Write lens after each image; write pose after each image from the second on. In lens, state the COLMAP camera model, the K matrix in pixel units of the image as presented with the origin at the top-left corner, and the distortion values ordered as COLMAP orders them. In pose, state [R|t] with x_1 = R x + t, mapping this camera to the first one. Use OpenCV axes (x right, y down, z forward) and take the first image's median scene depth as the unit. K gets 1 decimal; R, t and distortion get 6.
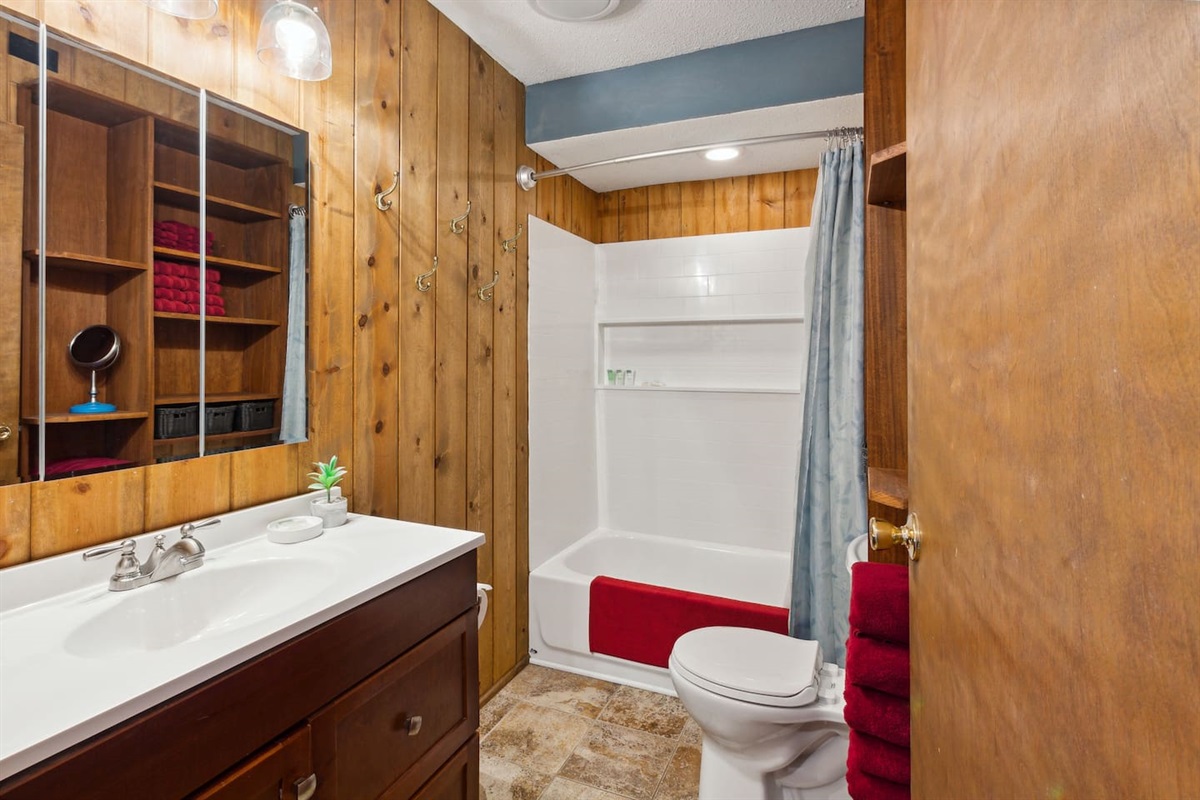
lens RADIAL K [[562.9, 0, 599.6], [0, 562.9, 361.8], [0, 0, 1]] dist [-0.001986, -0.000182]
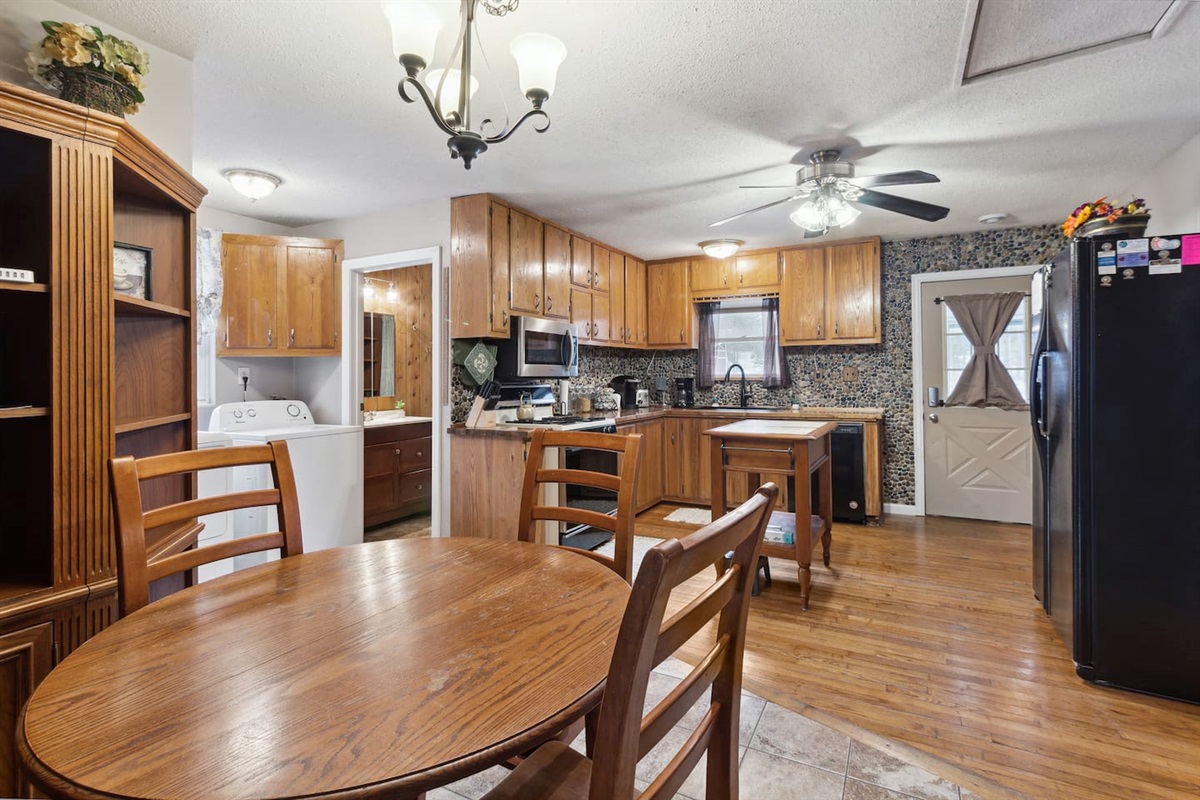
lens RADIAL K [[562.9, 0, 599.6], [0, 562.9, 361.8], [0, 0, 1]] dist [-0.001986, -0.000182]
pose [[0.994514, -0.016514, -0.103288, 1.096802], [0.013804, 0.999543, -0.026895, 0.027491], [0.103684, 0.025321, 0.994288, -2.308421]]
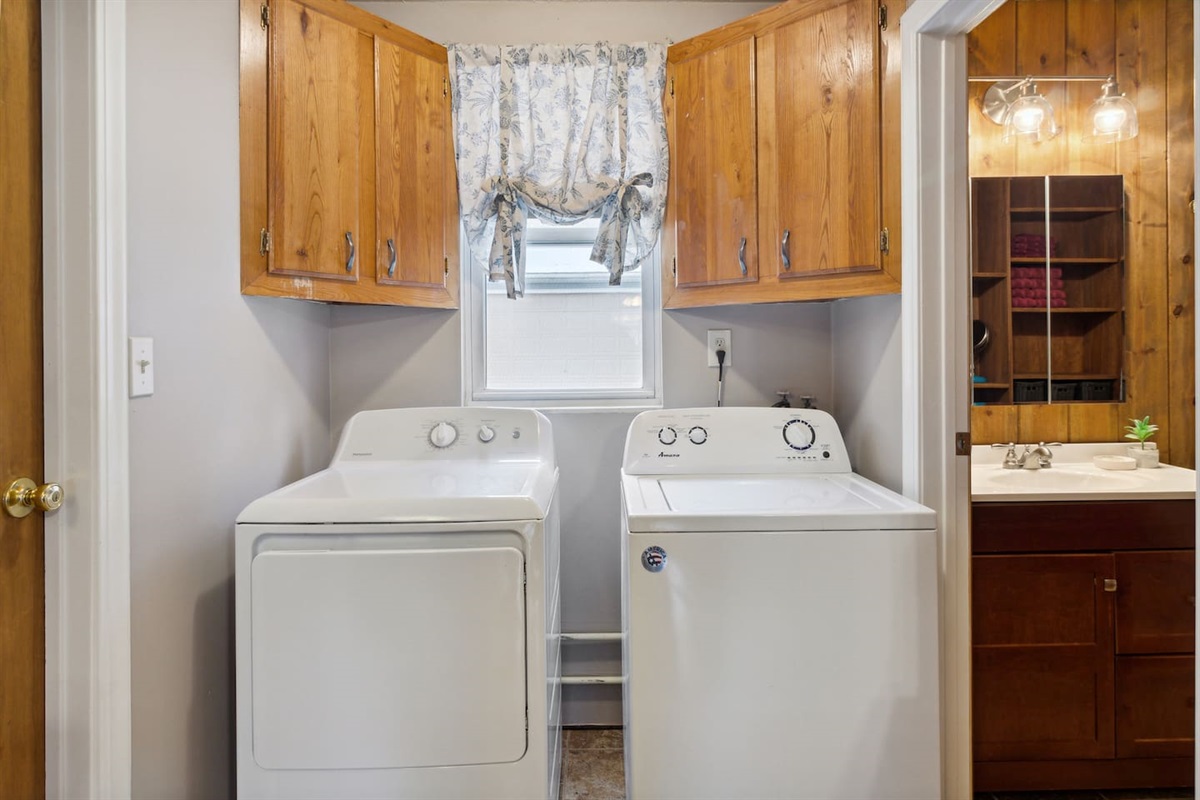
lens RADIAL K [[739.1, 0, 600.0], [0, 739.1, 342.3], [0, 0, 1]] dist [0.021750, -0.001497]
pose [[0.404412, -0.013669, -0.914475, 0.535373], [0.008472, 0.999901, -0.011199, 0.002778], [0.914538, -0.003218, 0.404488, -0.768458]]
